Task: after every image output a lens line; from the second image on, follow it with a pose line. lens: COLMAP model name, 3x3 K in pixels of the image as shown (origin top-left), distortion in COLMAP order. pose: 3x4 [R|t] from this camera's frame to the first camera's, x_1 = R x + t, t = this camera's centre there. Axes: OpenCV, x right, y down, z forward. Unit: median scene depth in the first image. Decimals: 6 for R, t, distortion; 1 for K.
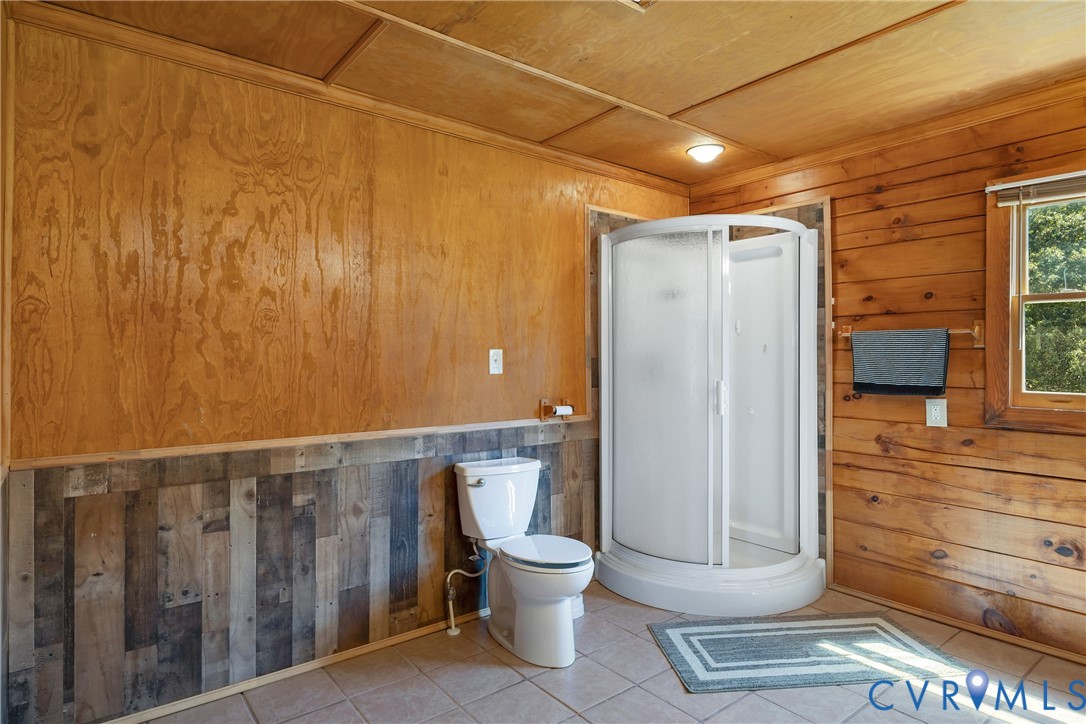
lens RADIAL K [[618.4, 0, 545.1], [0, 618.4, 359.8], [0, 0, 1]] dist [-0.005662, 0.000625]
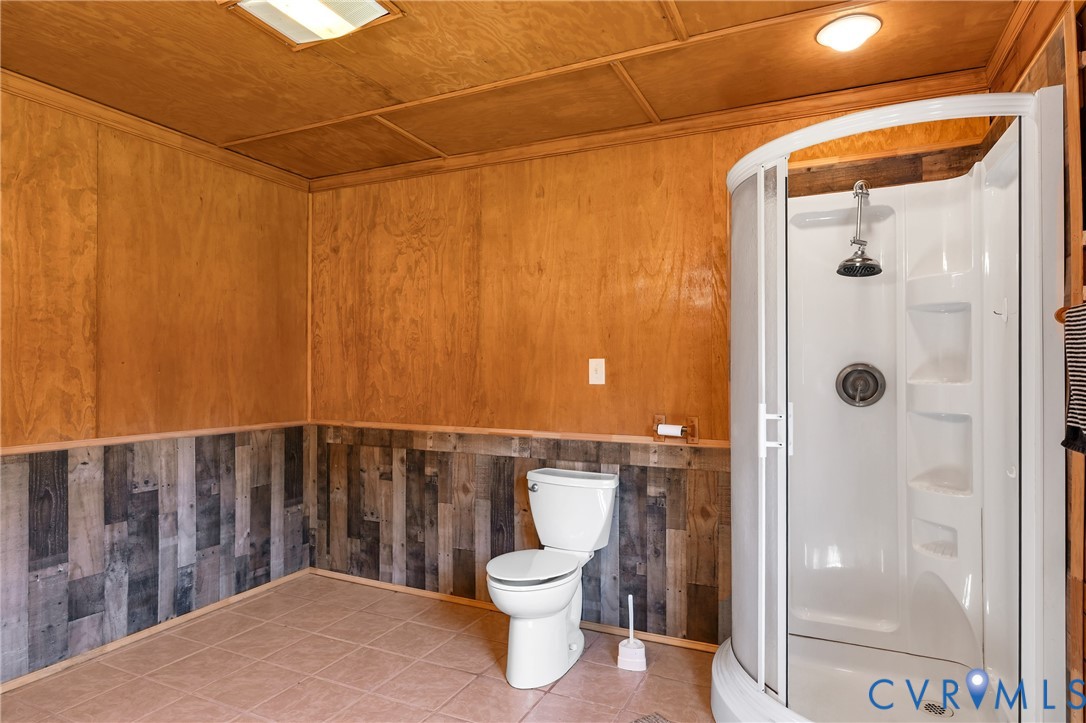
lens RADIAL K [[551.3, 0, 546.1], [0, 551.3, 371.7], [0, 0, 1]] dist [-0.006712, 0.002131]
pose [[0.470880, 0.008163, -0.882160, 0.735559], [-0.005789, 0.999964, 0.006163, -0.001732], [0.882178, 0.002205, 0.470910, 0.601867]]
